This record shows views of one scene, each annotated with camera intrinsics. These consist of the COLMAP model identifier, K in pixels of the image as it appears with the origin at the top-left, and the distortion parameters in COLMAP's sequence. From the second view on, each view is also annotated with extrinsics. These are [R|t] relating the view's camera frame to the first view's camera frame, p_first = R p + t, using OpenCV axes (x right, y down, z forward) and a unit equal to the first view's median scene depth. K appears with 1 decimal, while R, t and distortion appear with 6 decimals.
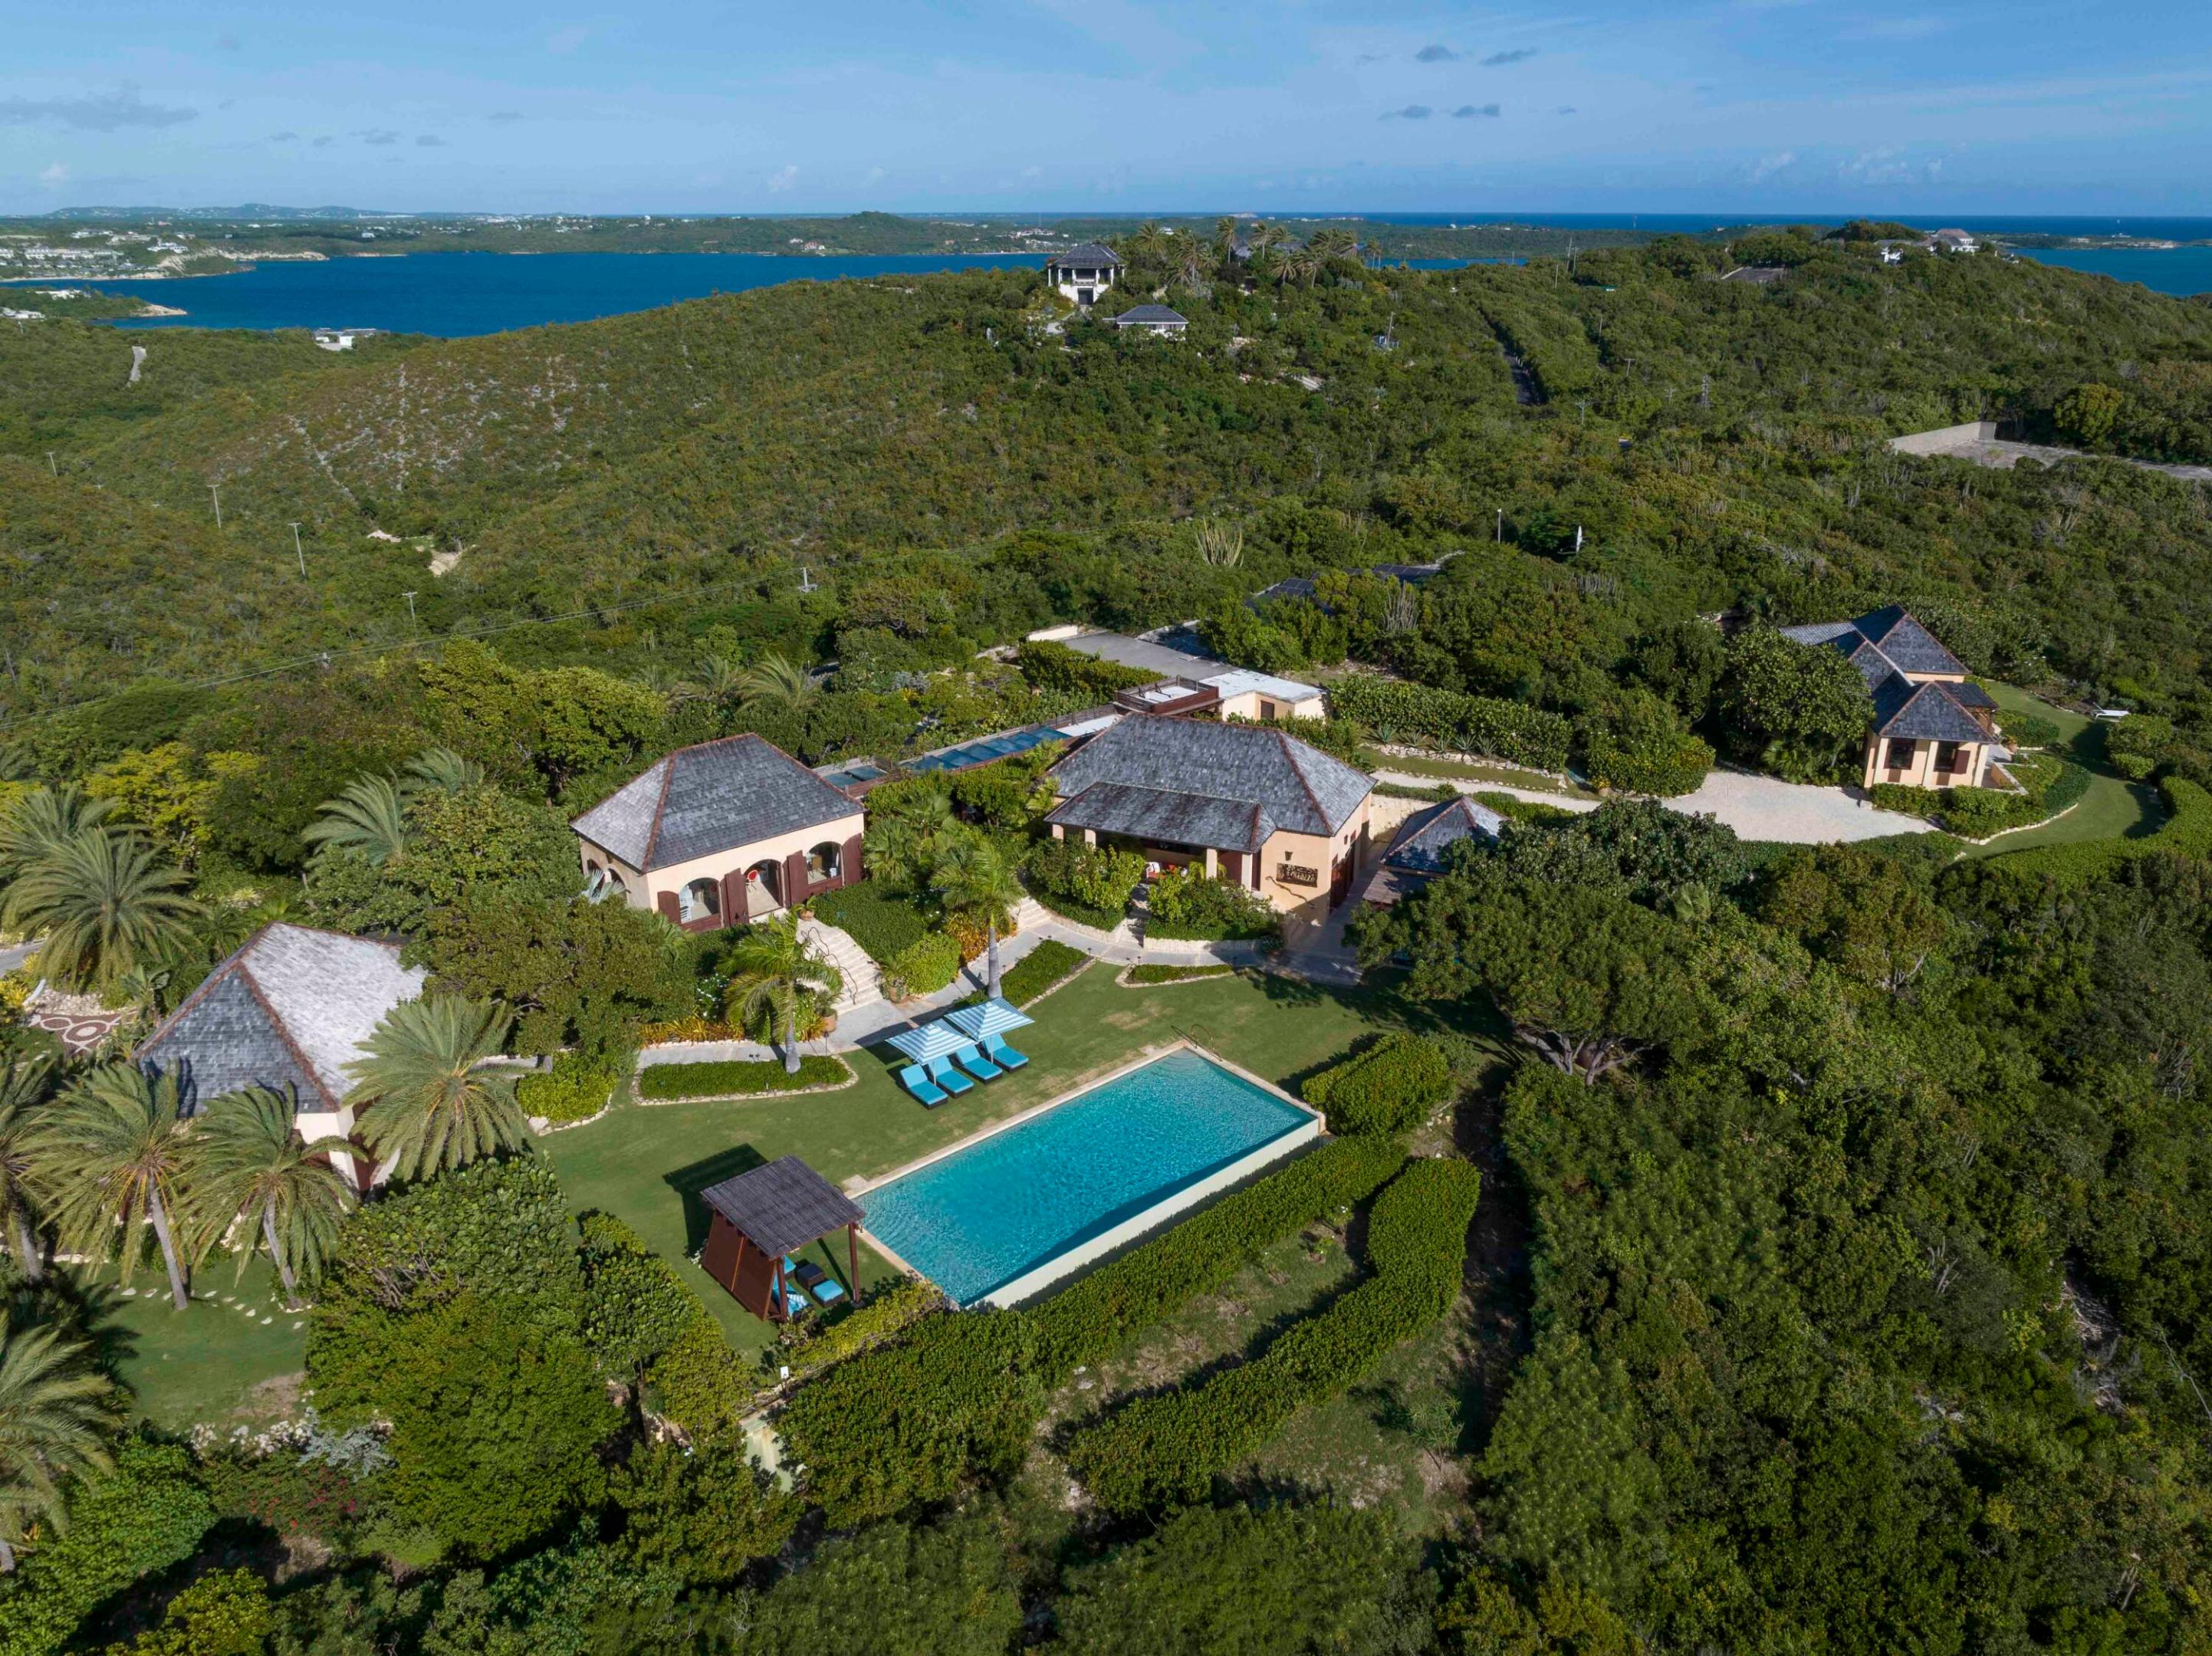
lens RADIAL K [[1554.4, 0, 1101.3], [0, 1554.4, 915.8], [0, 0, 1]] dist [-0.009246, 0.000270]
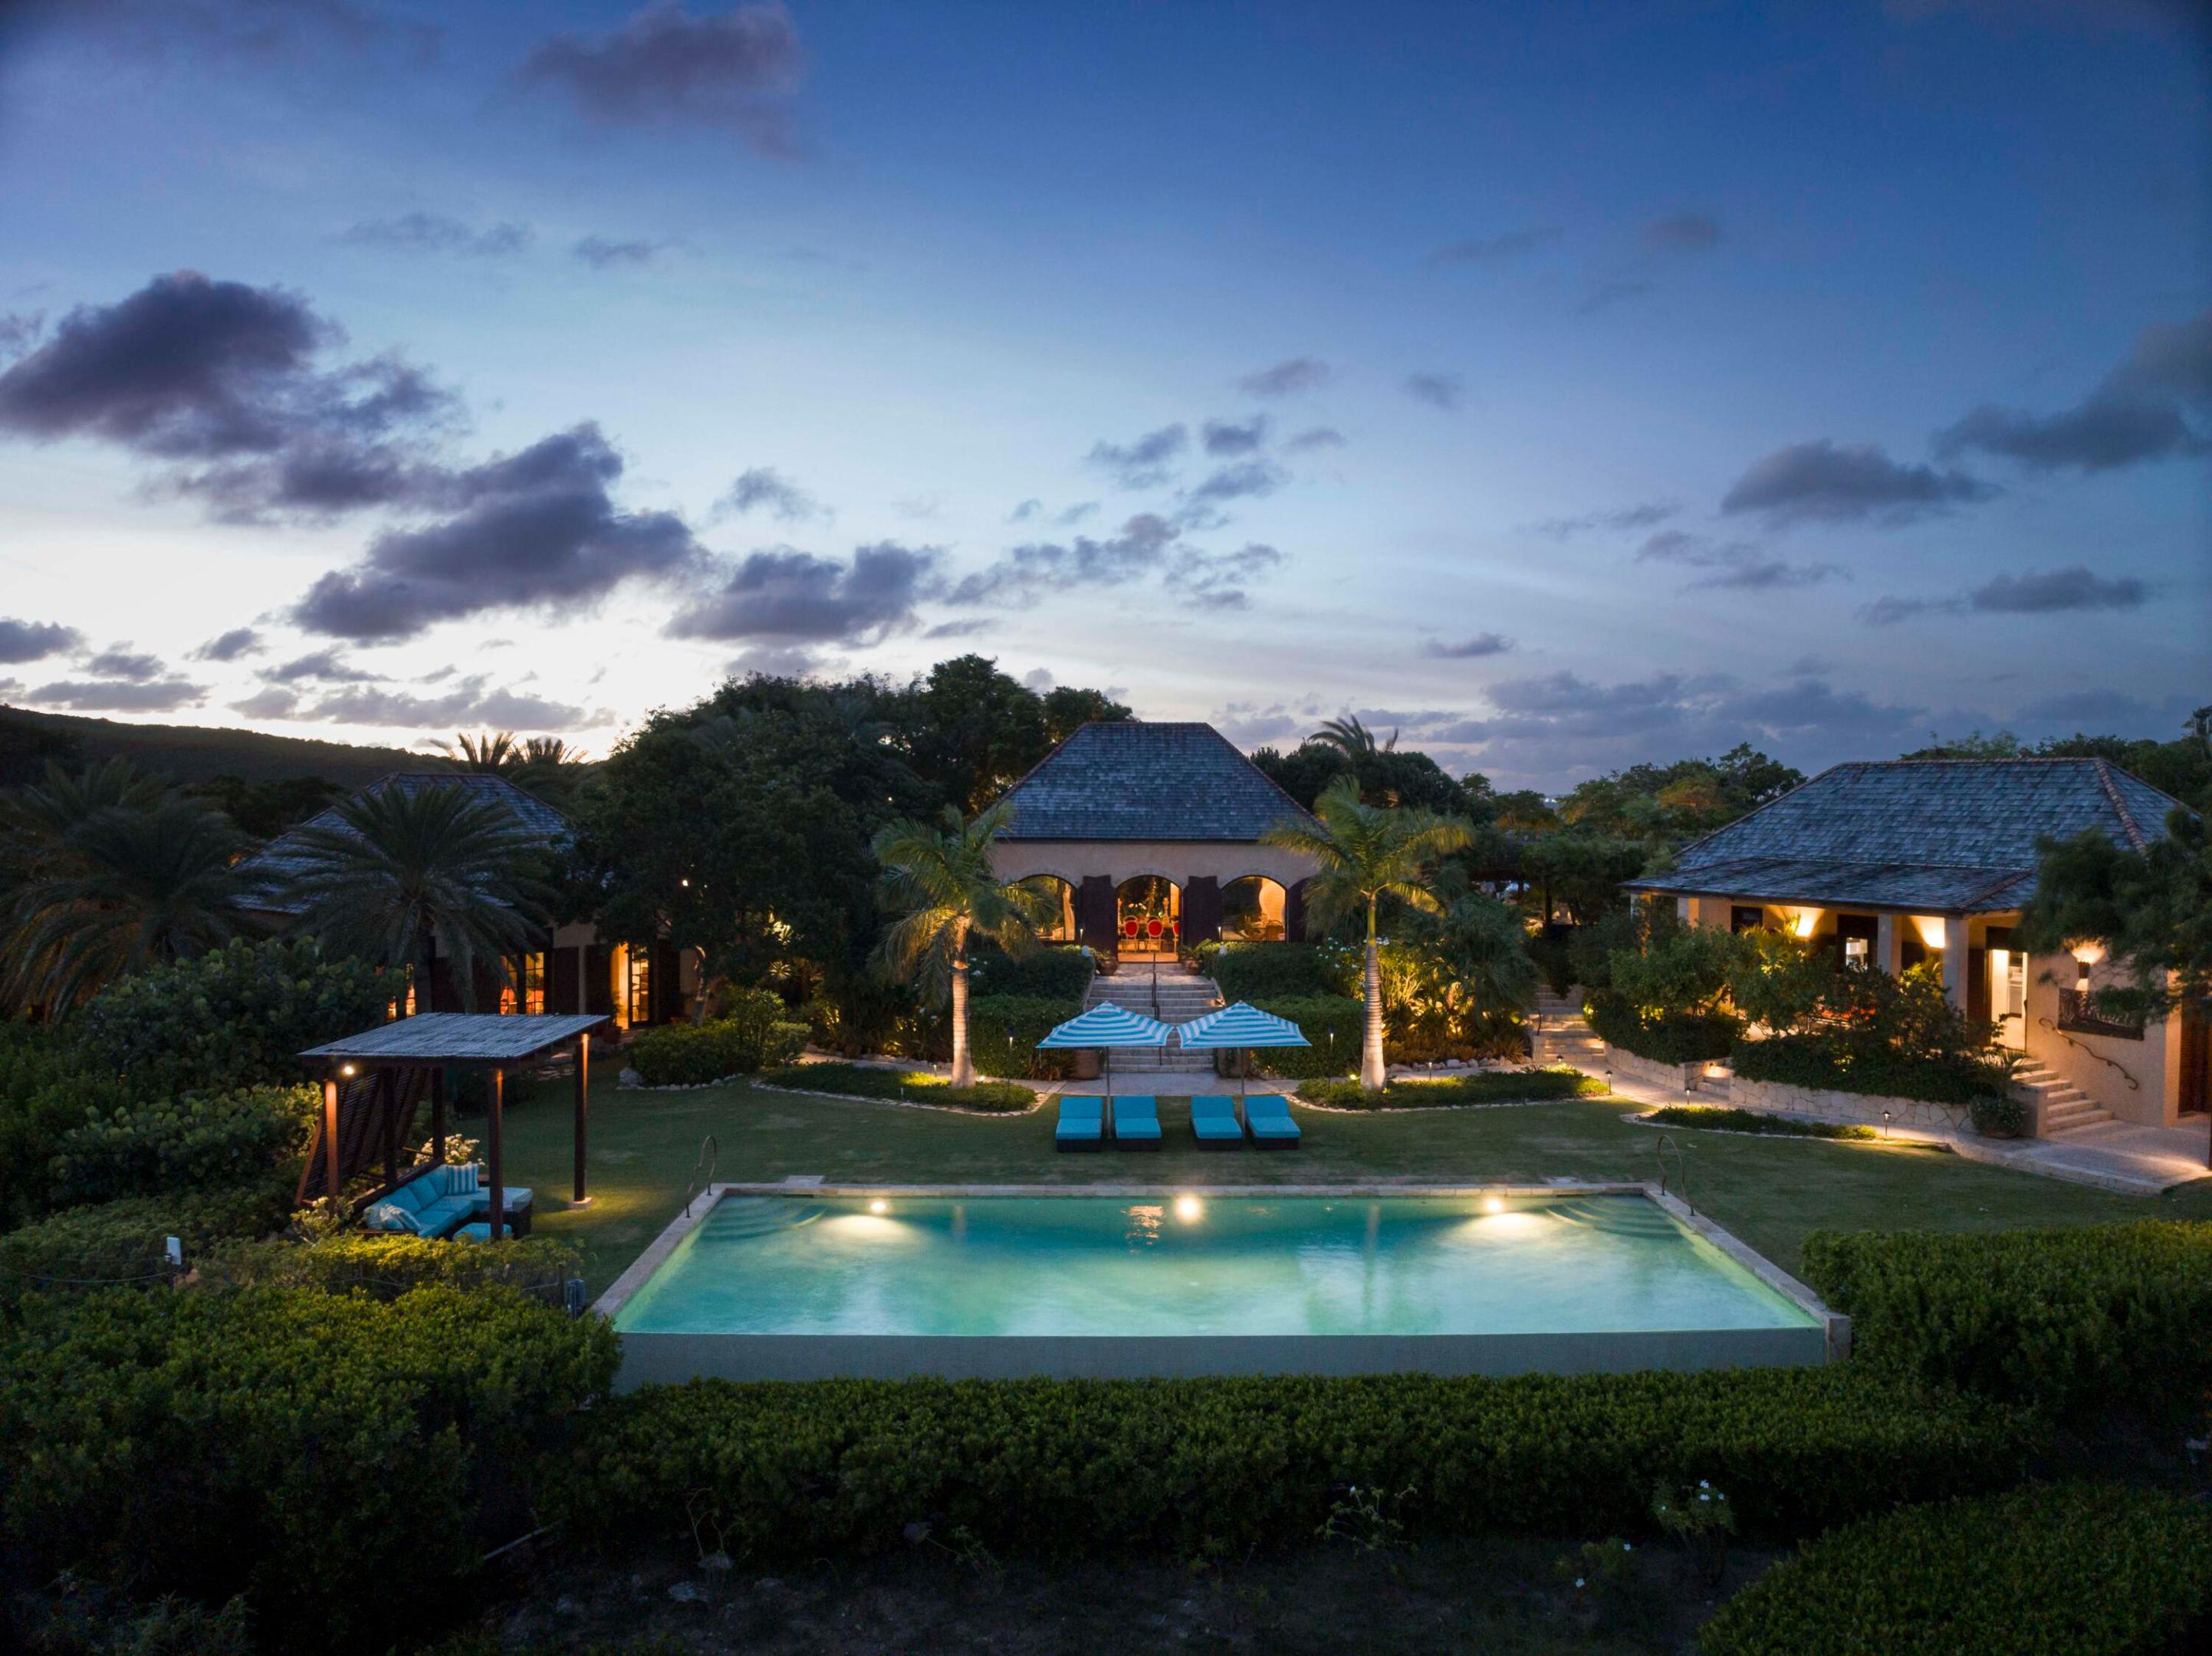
lens RADIAL K [[1553.1, 0, 1106.0], [0, 1553.1, 828.0], [0, 0, 1]] dist [-0.065596, -0.003416]
pose [[0.756989, 0.021471, -0.653075, 0.194035], [-0.280724, 0.913210, -0.295368, 0.141302], [0.590053, 0.406924, 0.697316, 0.484951]]
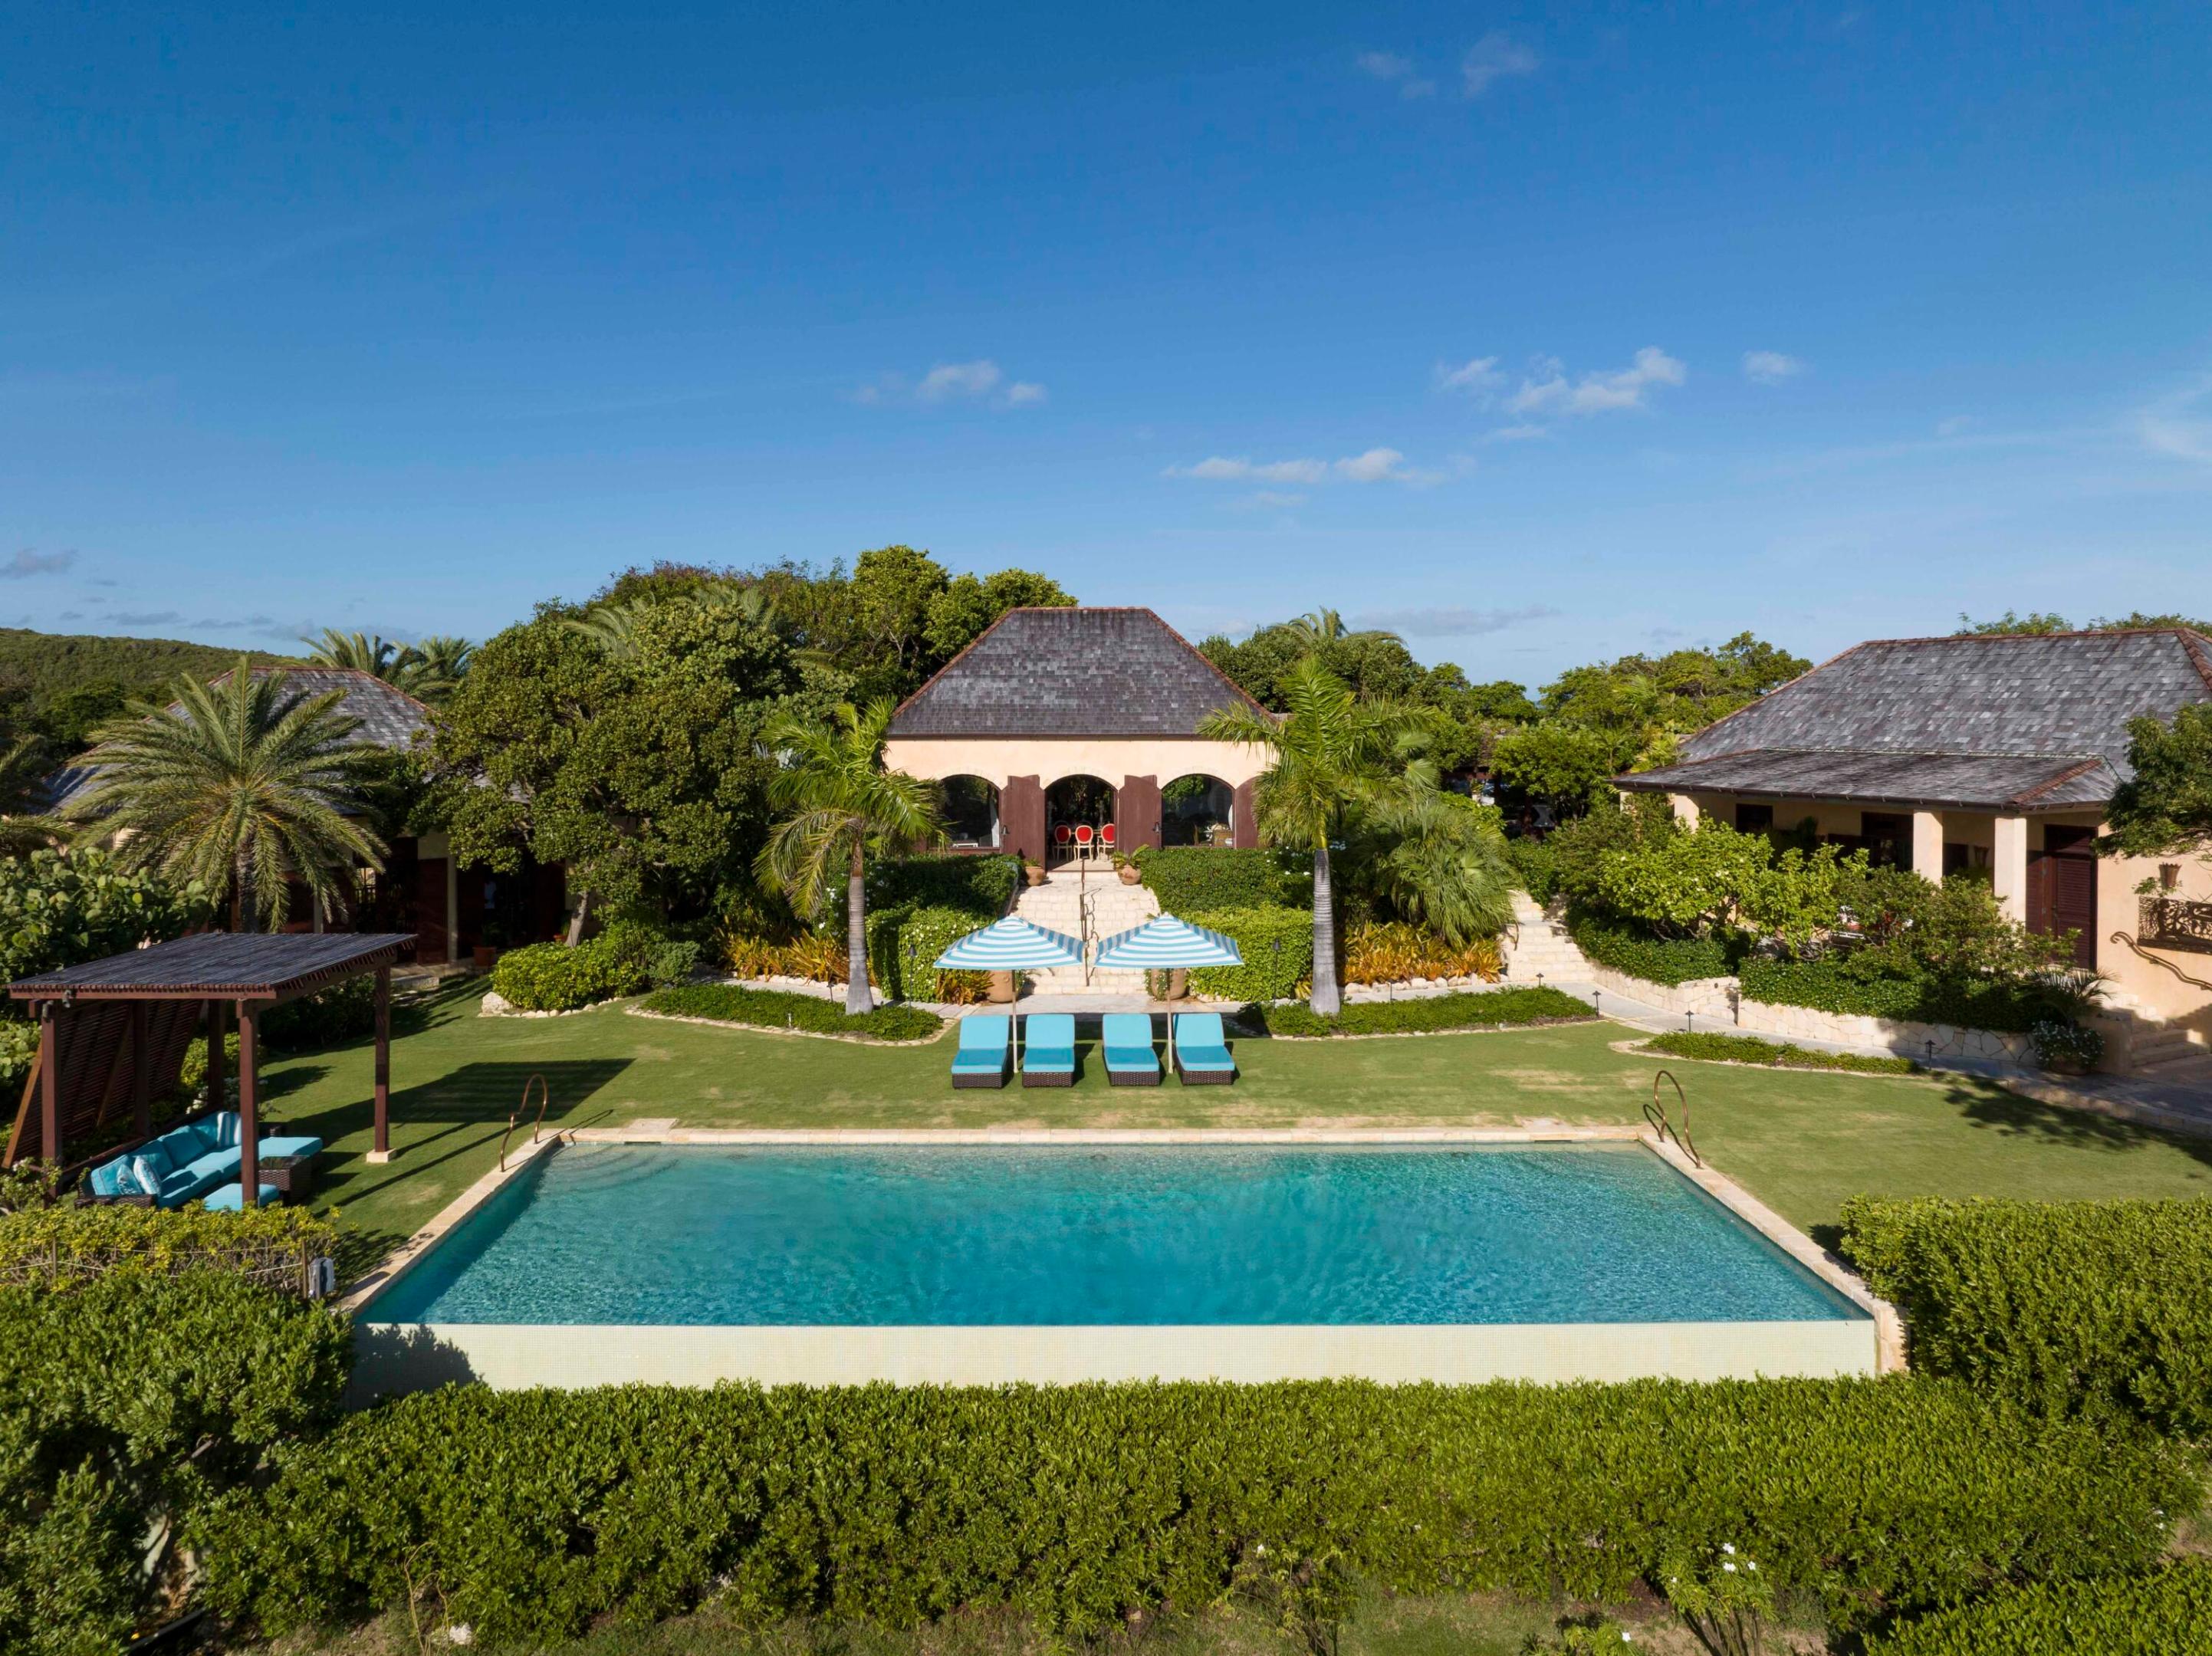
lens RADIAL K [[1587.7, 0, 1050.3], [0, 1587.7, 751.6], [0, 0, 1]] dist [-0.032902, 0.028058]
pose [[0.745362, 0.021334, -0.666318, 0.174782], [-0.279409, 0.917464, -0.283179, 0.127681], [0.605281, 0.397246, 0.689804, 0.531675]]
